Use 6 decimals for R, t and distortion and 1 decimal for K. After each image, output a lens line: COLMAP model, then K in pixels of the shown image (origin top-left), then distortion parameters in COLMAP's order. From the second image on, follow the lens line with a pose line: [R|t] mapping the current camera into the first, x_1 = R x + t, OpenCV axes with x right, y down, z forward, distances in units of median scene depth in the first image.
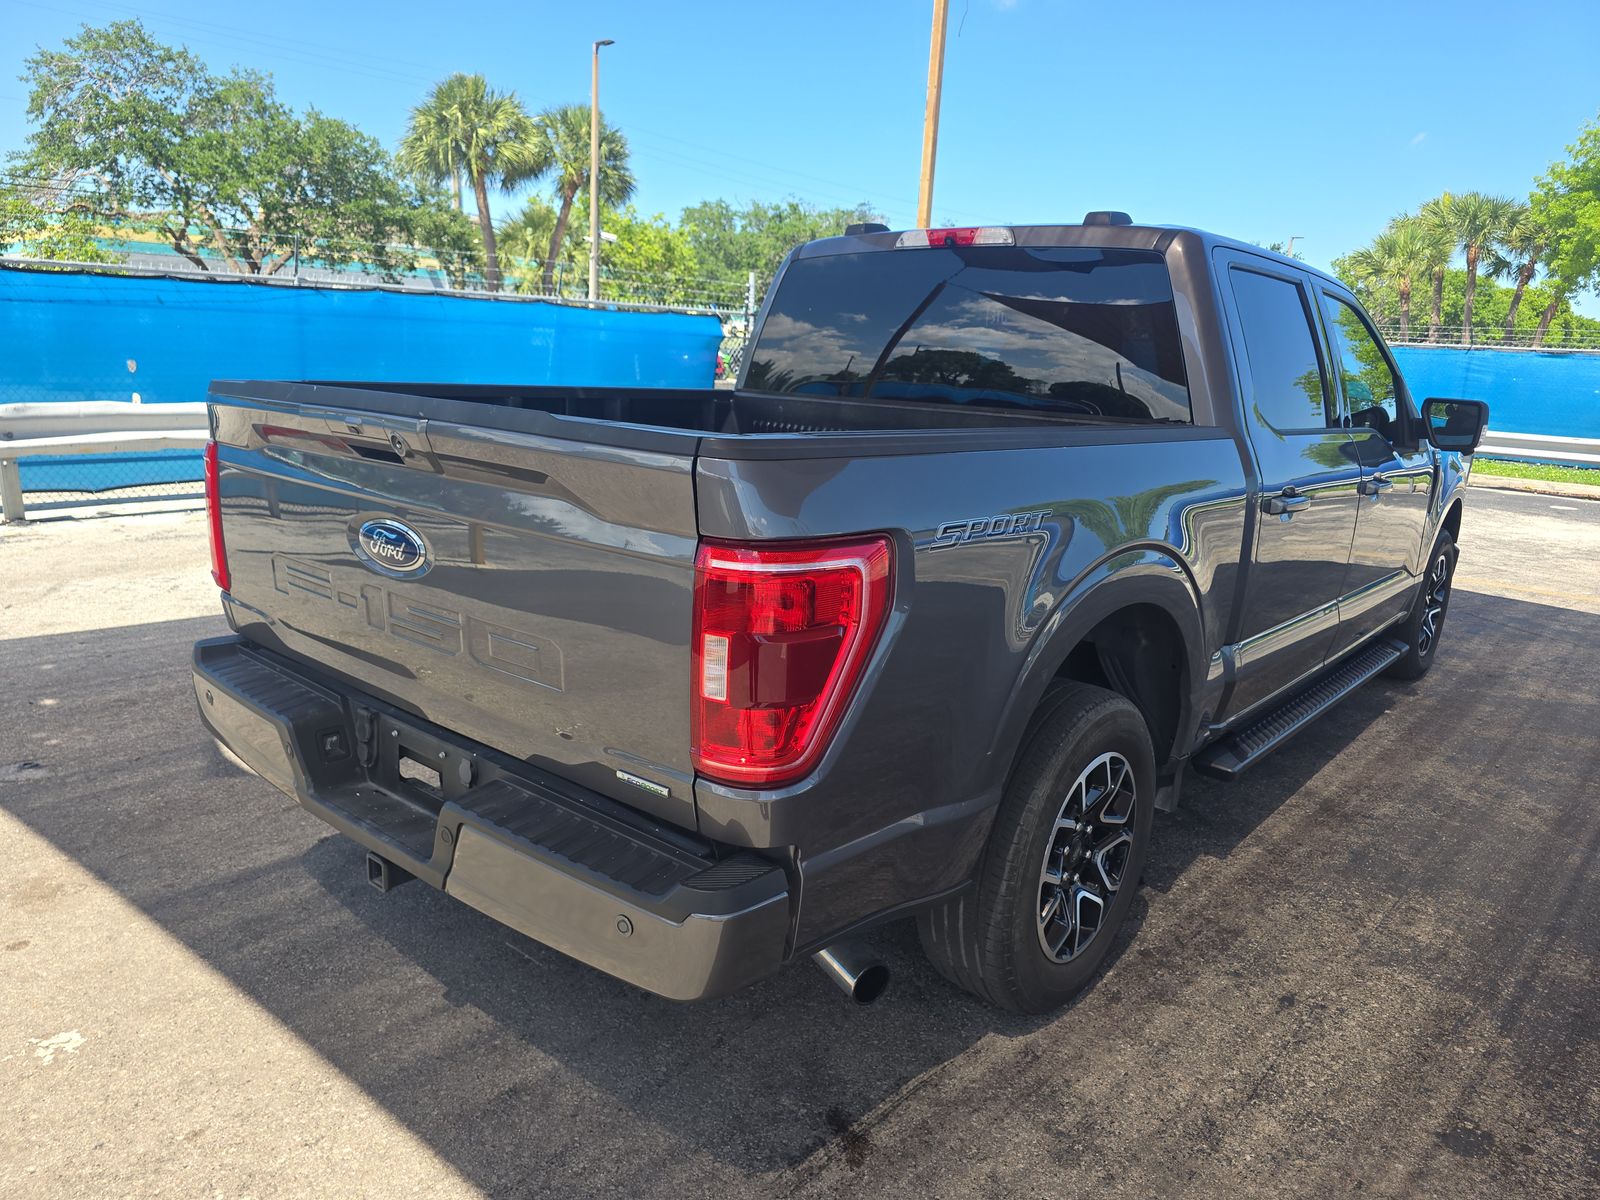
lens RADIAL K [[1091.8, 0, 795.1], [0, 1091.8, 590.2], [0, 0, 1]] dist [0.049859, -0.047218]
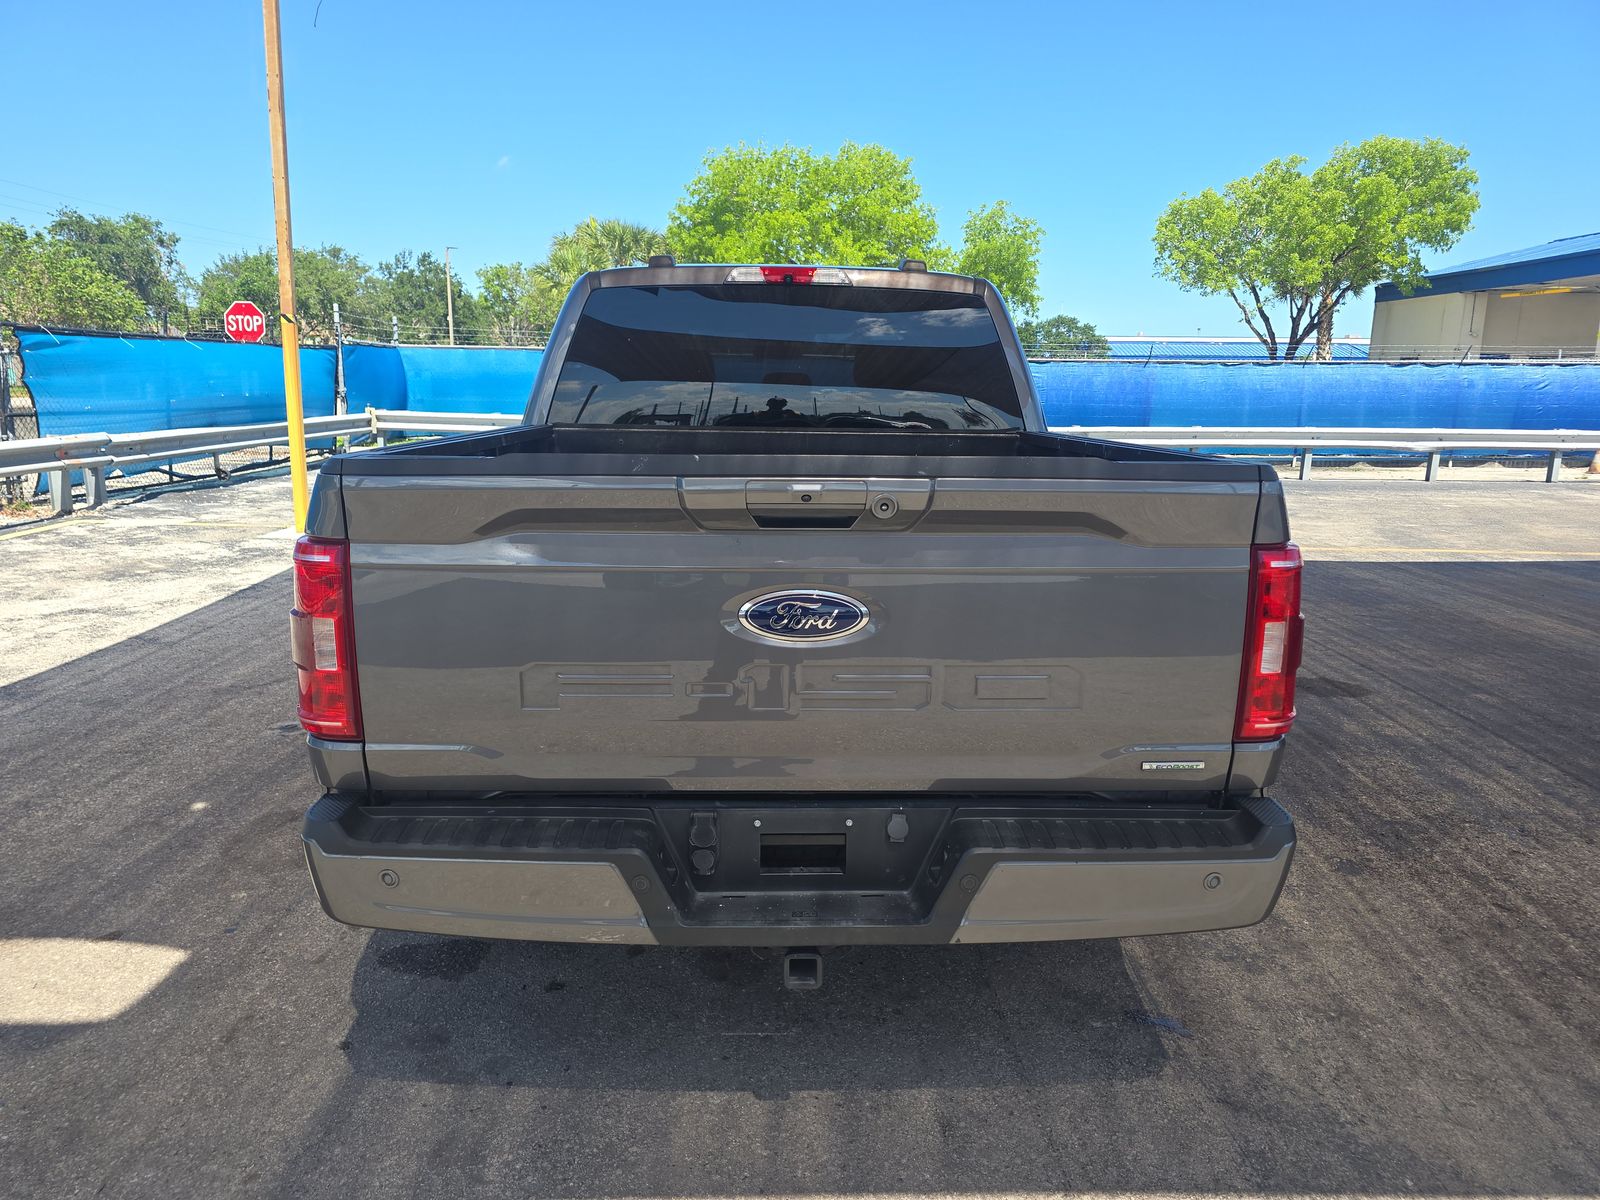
lens RADIAL K [[1091.8, 0, 795.1], [0, 1091.8, 590.2], [0, 0, 1]] dist [0.049859, -0.047218]
pose [[0.740510, -0.158364, 0.653120, -0.722089], [0.160279, 0.985412, 0.057211, -0.086490], [-0.652653, 0.062316, 0.755090, 0.223136]]
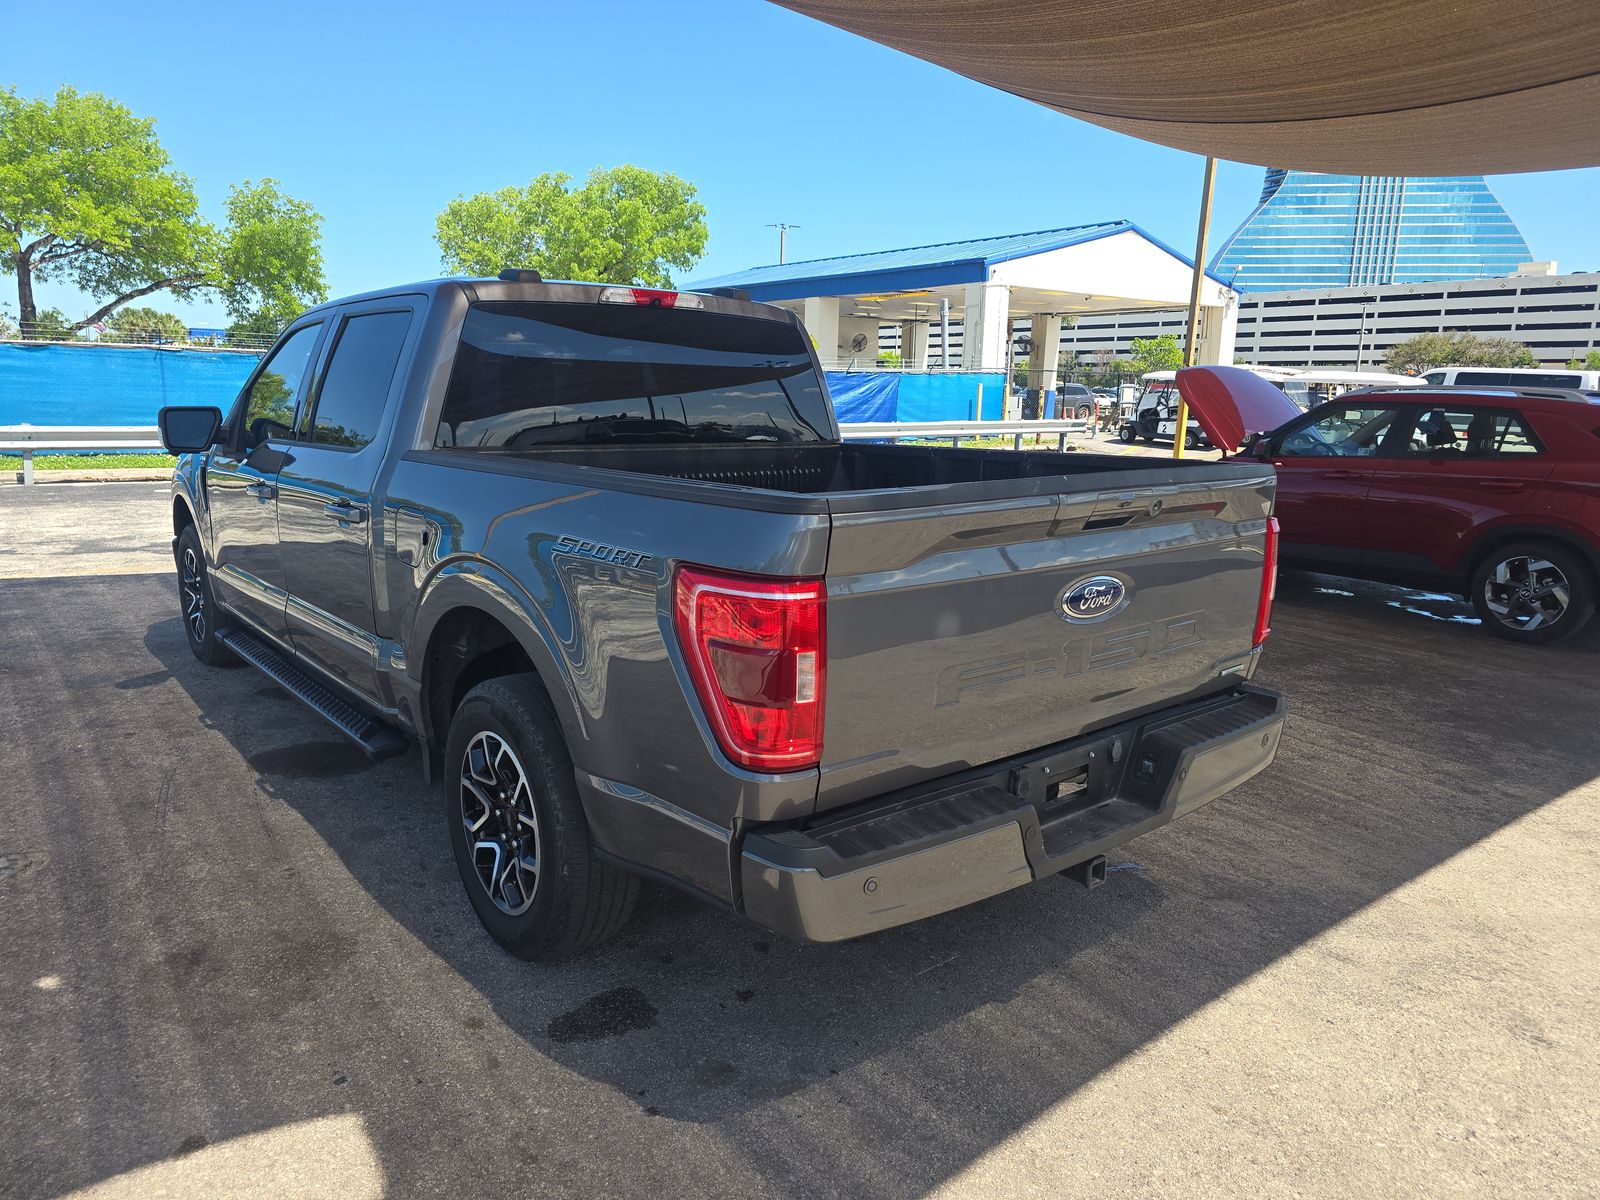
lens RADIAL K [[1091.8, 0, 795.1], [0, 1091.8, 590.2], [0, 0, 1]] dist [0.049859, -0.047218]
pose [[0.156705, -0.219833, 0.962869, -1.172131], [0.197248, 0.962239, 0.187587, -0.252710], [-0.967748, 0.160528, 0.194149, 0.808874]]
